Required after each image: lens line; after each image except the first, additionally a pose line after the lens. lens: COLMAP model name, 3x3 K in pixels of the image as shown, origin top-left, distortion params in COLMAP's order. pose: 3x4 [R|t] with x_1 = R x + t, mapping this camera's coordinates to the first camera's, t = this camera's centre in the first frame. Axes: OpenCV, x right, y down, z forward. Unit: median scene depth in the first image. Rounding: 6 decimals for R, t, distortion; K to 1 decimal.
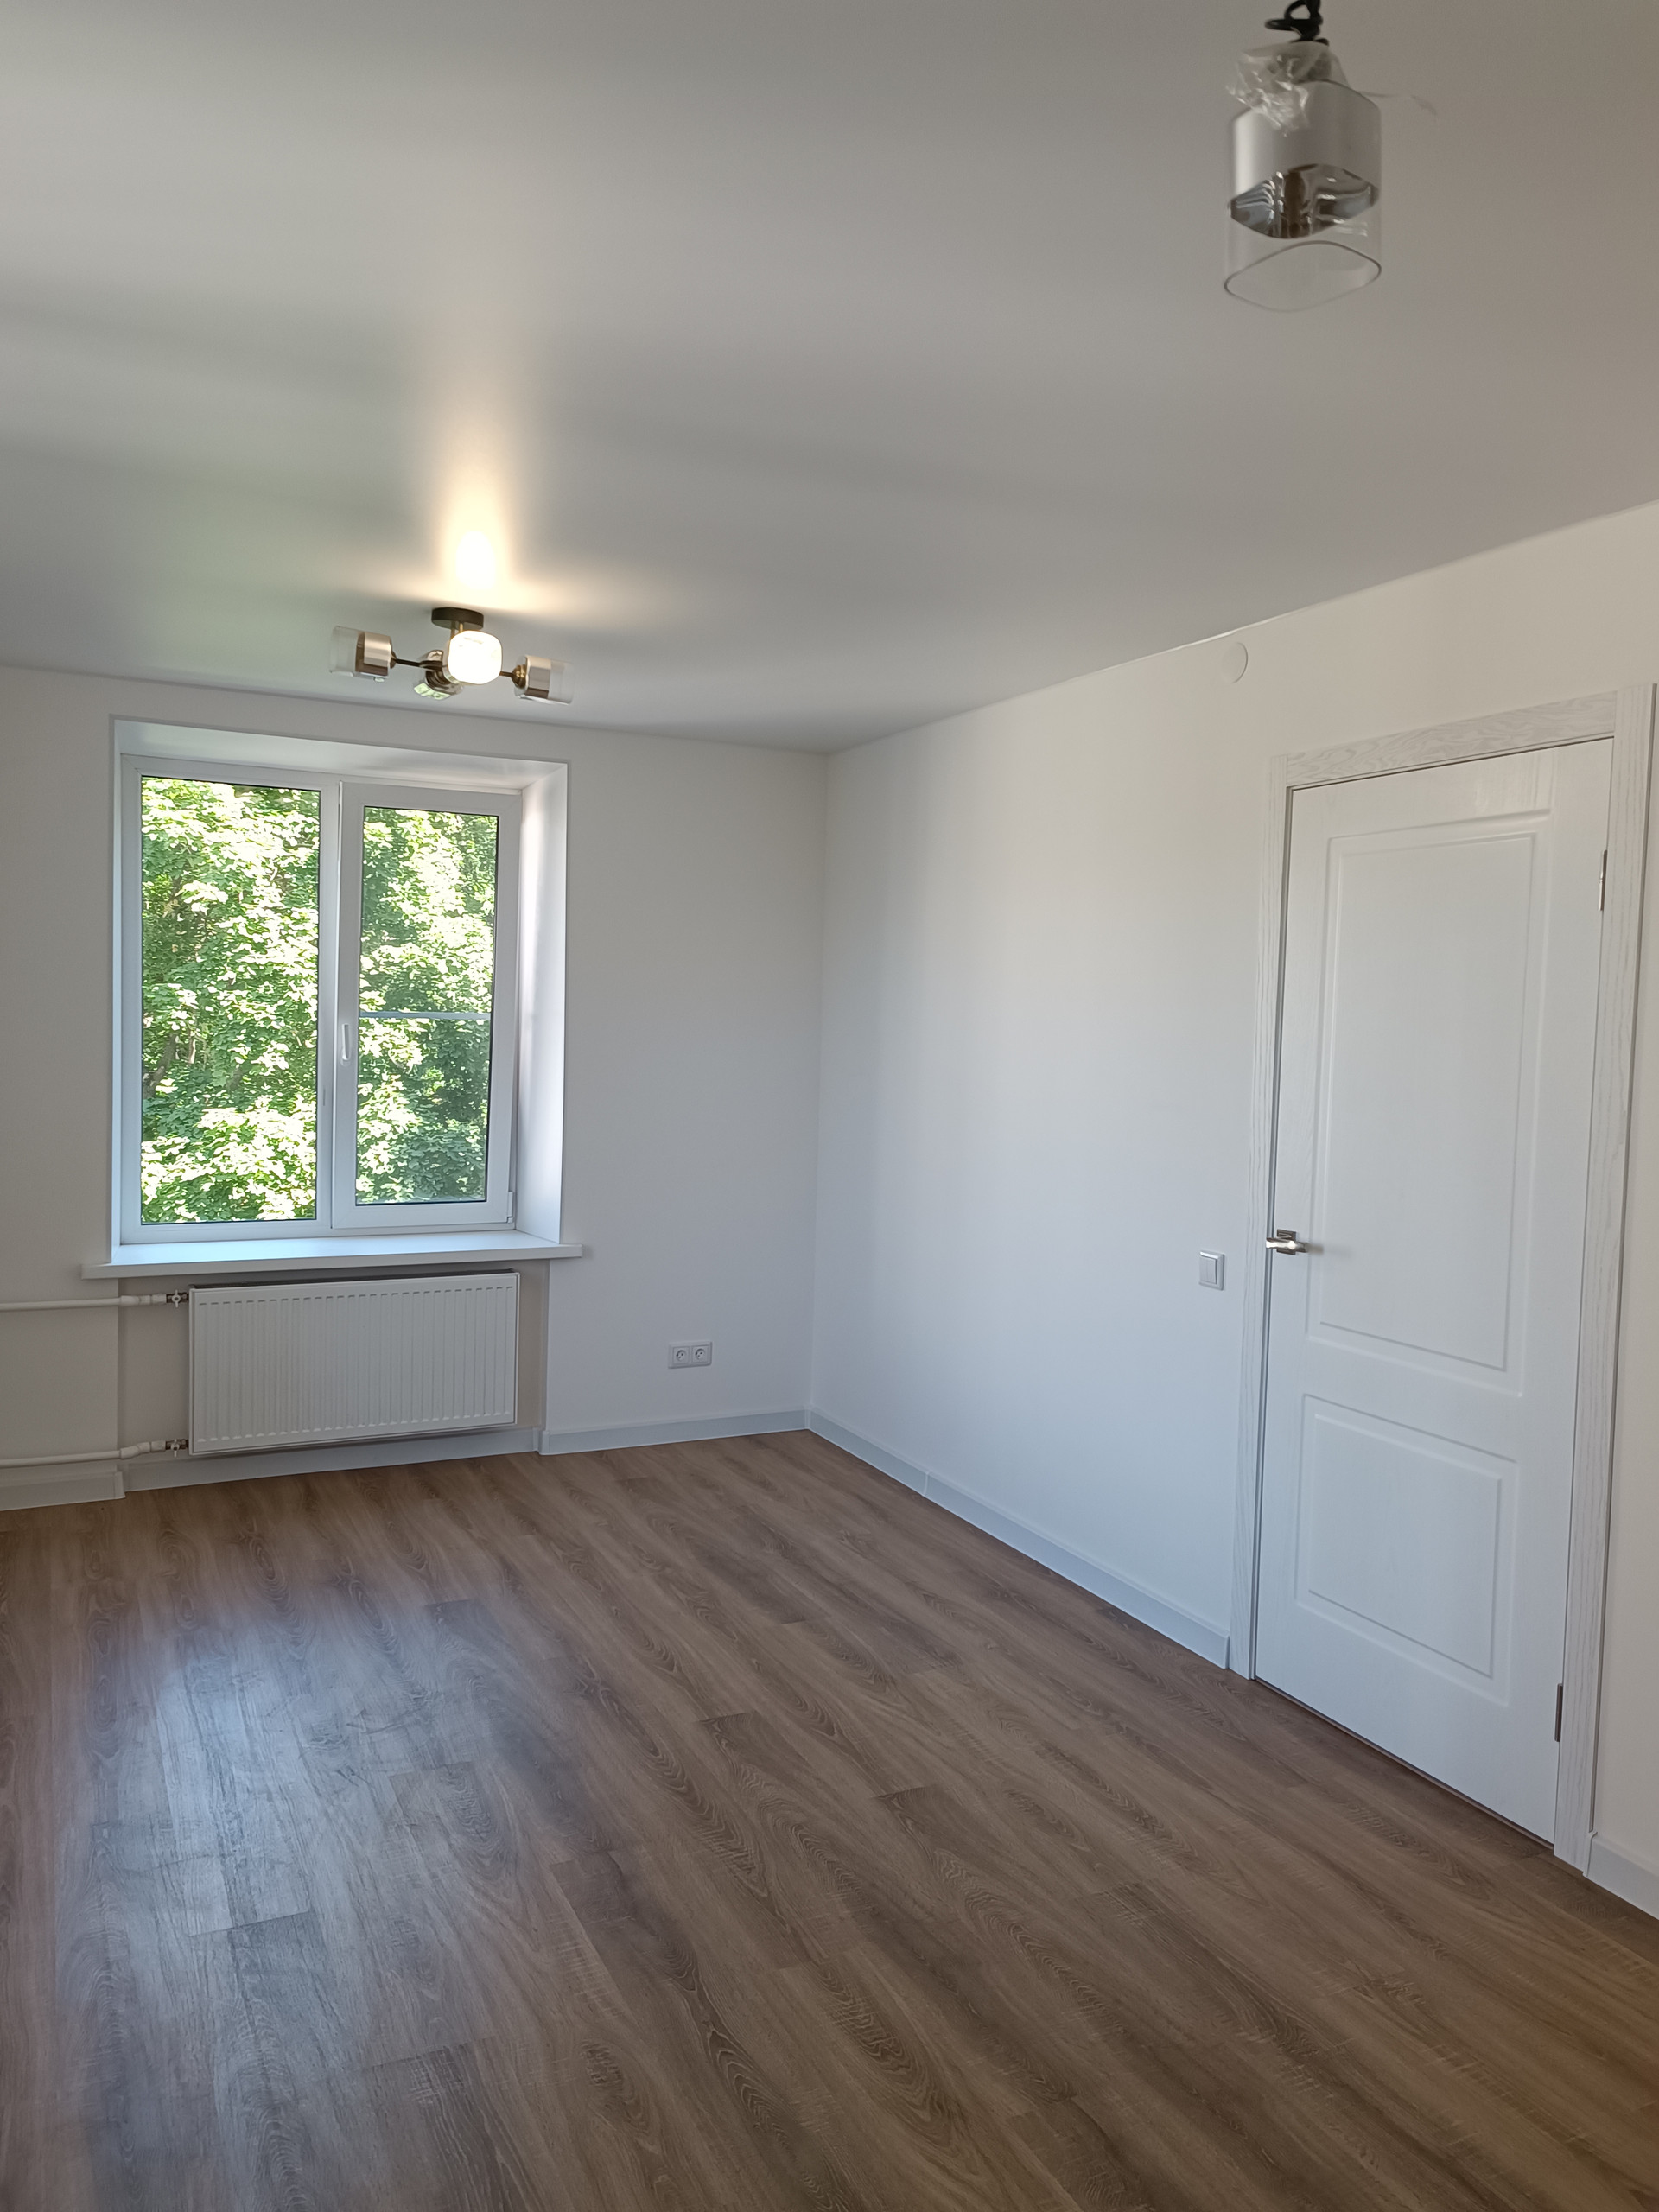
lens RADIAL K [[1588.5, 0, 827.1], [0, 1588.5, 1100.0], [0, 0, 1]] dist [0.045286, -0.051756]
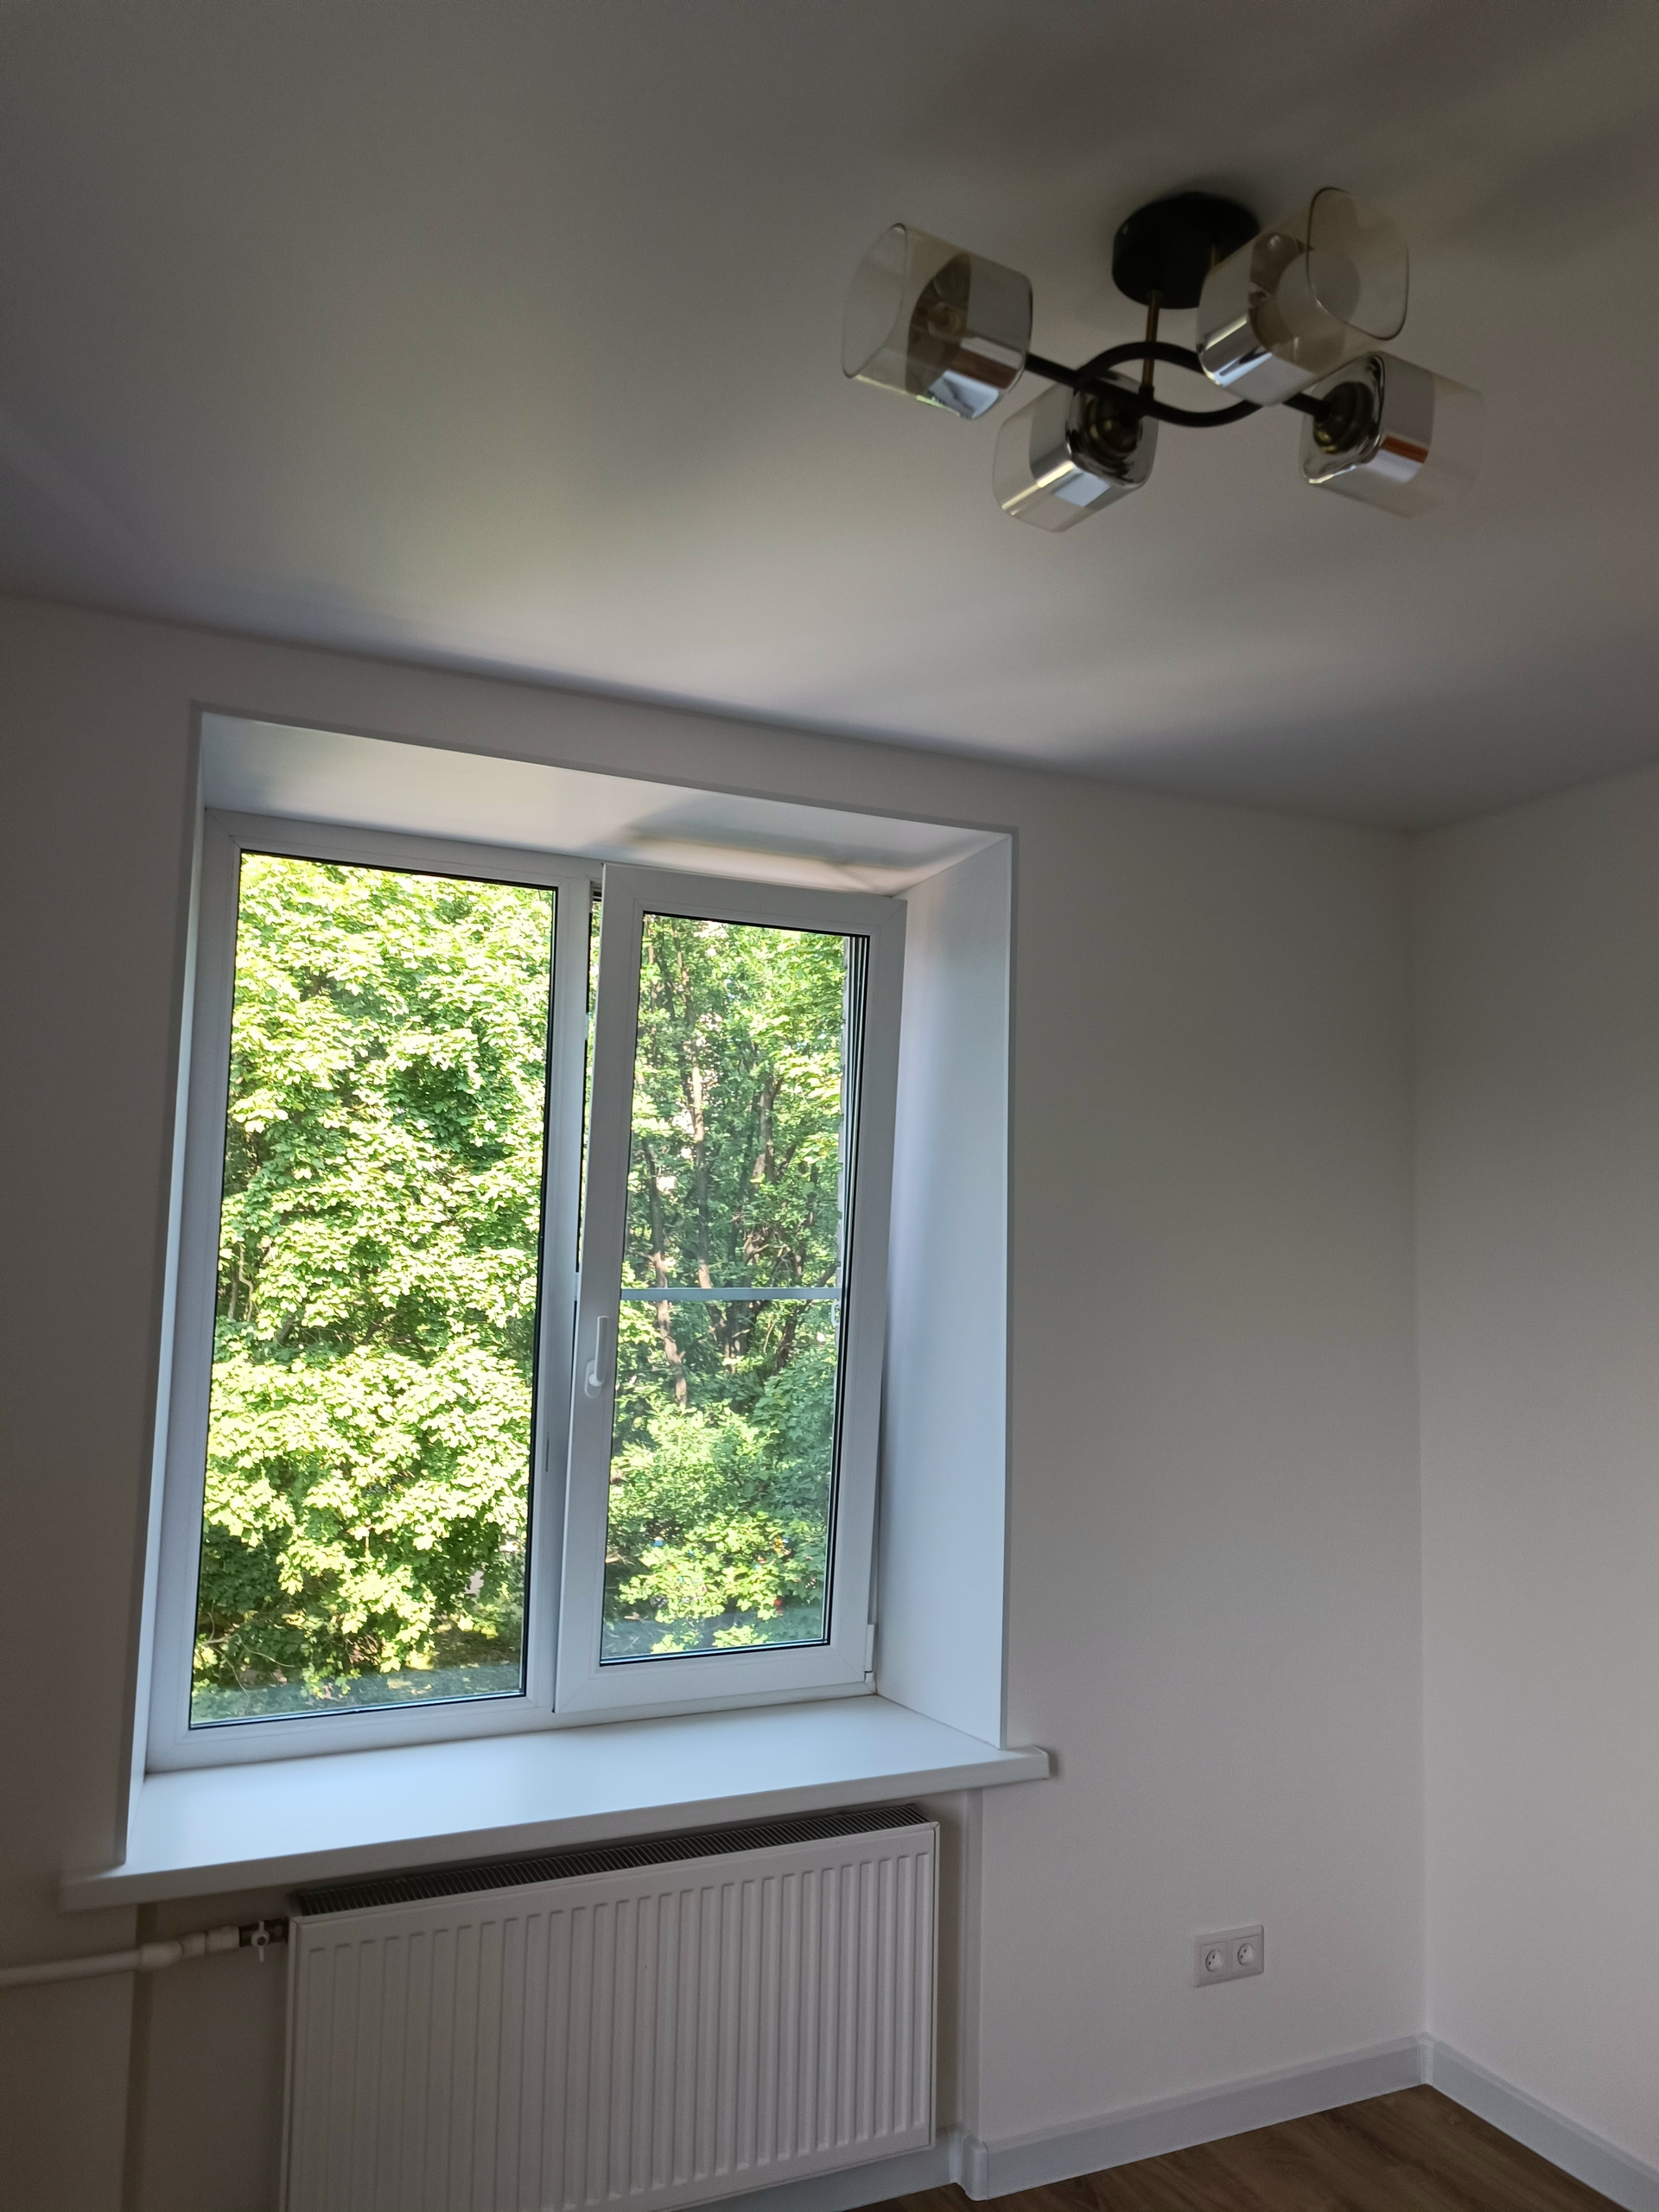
lens RADIAL K [[1588.5, 0, 848.3], [0, 1588.5, 1117.3], [0, 0, 1]] dist [0.045286, -0.051756]
pose [[0.999993, -0.001093, -0.003581, -0.243468], [0.000615, 0.991388, -0.130954, -0.048356], [0.003693, 0.130950, 0.991382, 0.528345]]
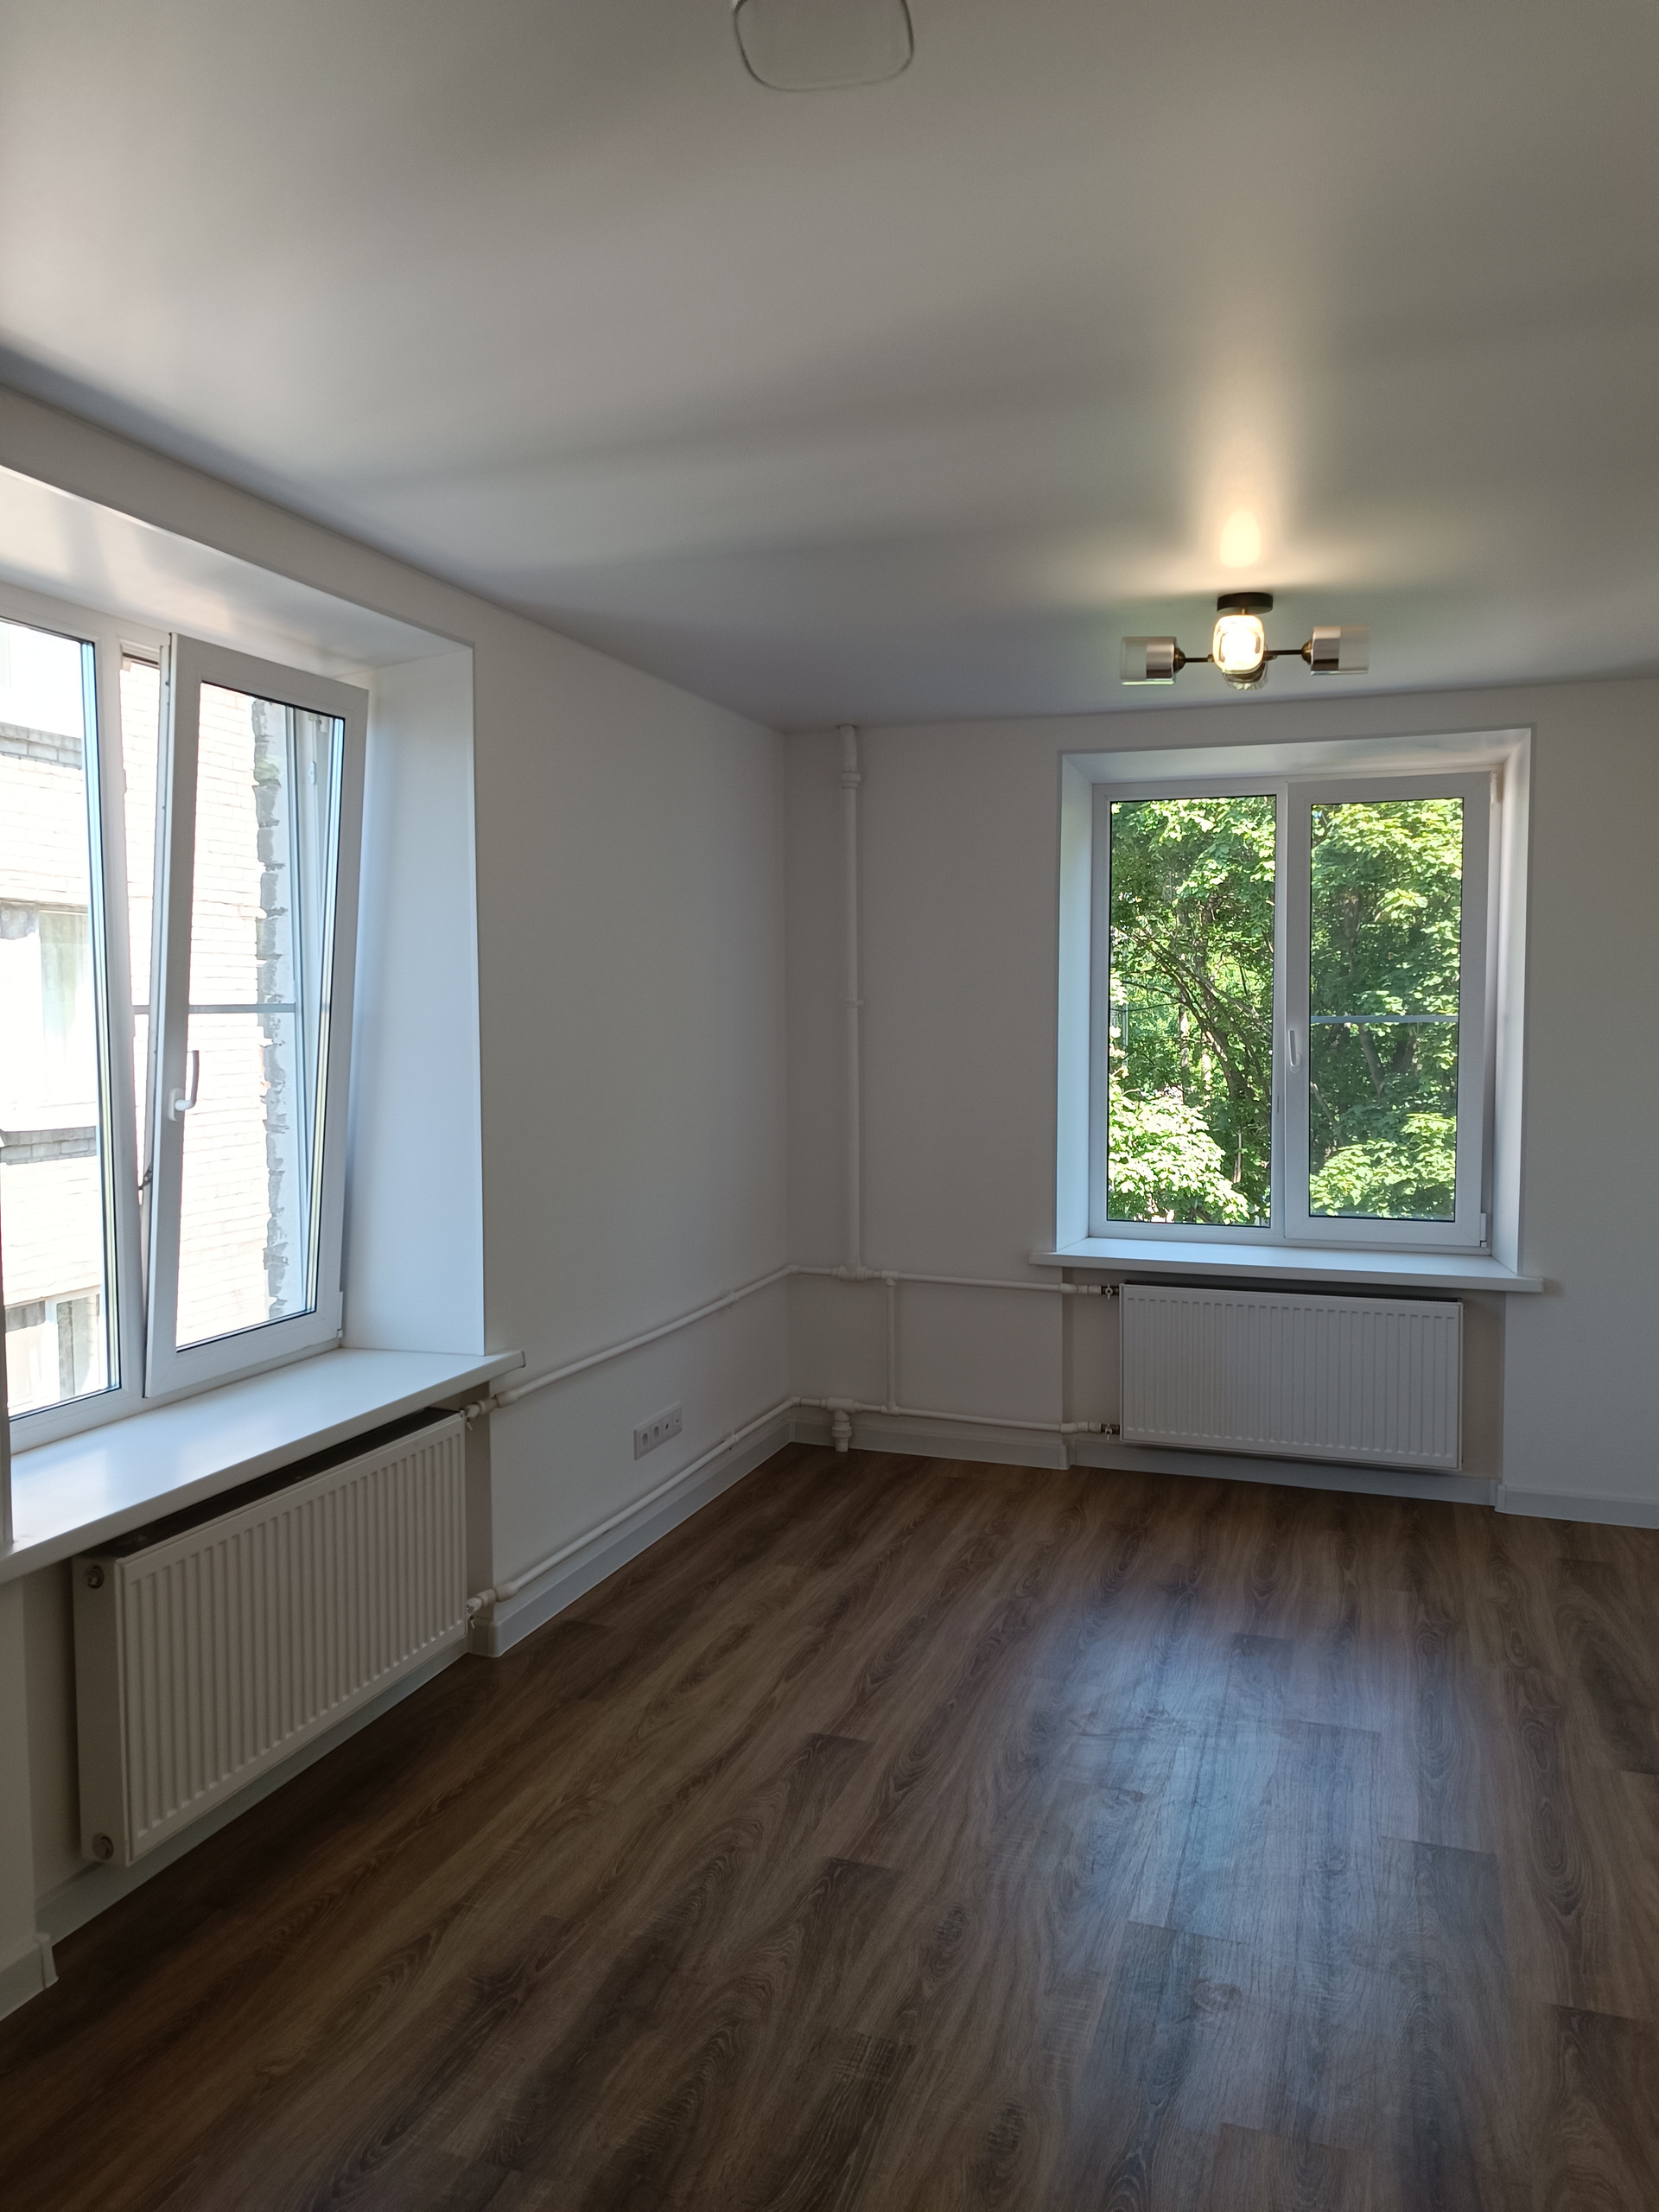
lens RADIAL K [[1588.5, 0, 843.7], [0, 1588.5, 1110.1], [0, 0, 1]] dist [0.045286, -0.051756]
pose [[0.710076, 0.020172, -0.703836, 0.213053], [-0.017964, 0.999783, 0.010531, -0.004661], [0.703896, 0.005166, 0.710284, 0.123116]]
